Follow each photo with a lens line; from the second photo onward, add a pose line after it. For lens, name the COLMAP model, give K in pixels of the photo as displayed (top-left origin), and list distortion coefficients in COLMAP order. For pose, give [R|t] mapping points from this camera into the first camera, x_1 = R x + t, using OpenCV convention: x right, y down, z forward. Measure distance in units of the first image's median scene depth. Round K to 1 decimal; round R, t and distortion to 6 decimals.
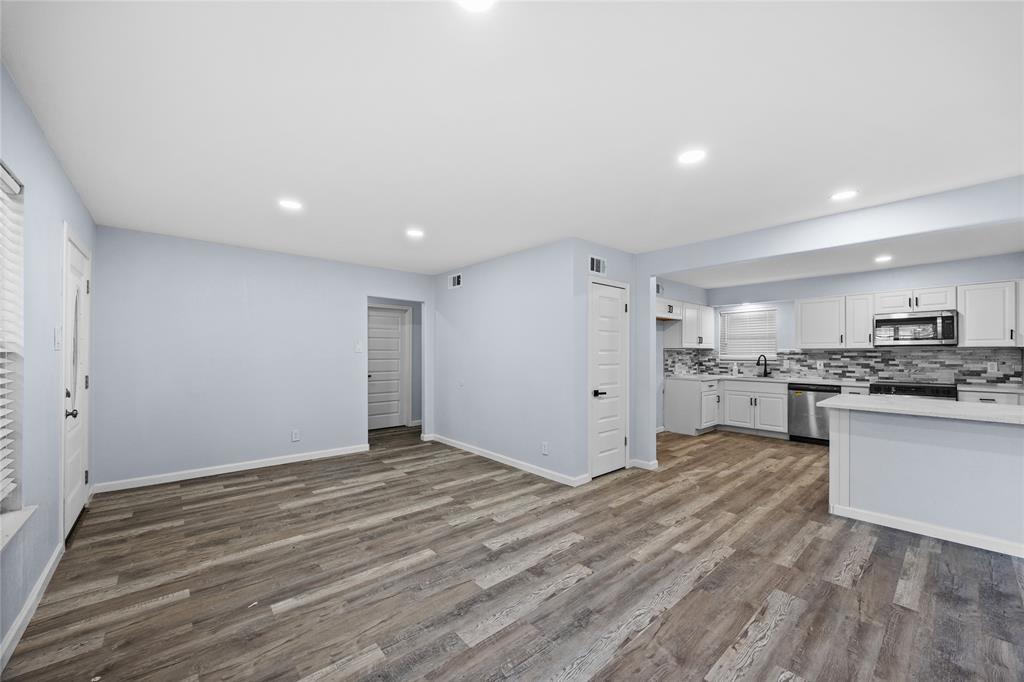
lens RADIAL K [[394.5, 0, 527.3], [0, 394.5, 350.0], [0, 0, 1]] dist [-0.000439, 0.000105]
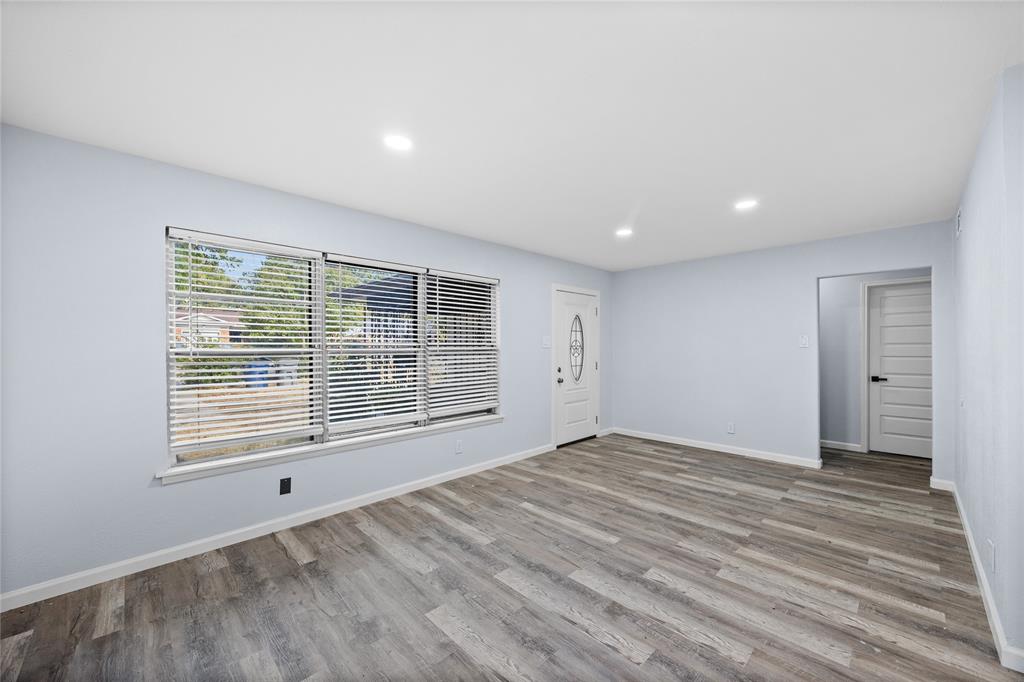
lens RADIAL K [[394.5, 0, 513.0], [0, 394.5, 348.0], [0, 0, 1]] dist [-0.000439, 0.000105]
pose [[0.033733, -0.004964, -0.999419, 0.622539], [0.012462, 0.999912, -0.004546, 0.001865], [0.999353, -0.012302, 0.033791, 0.548526]]
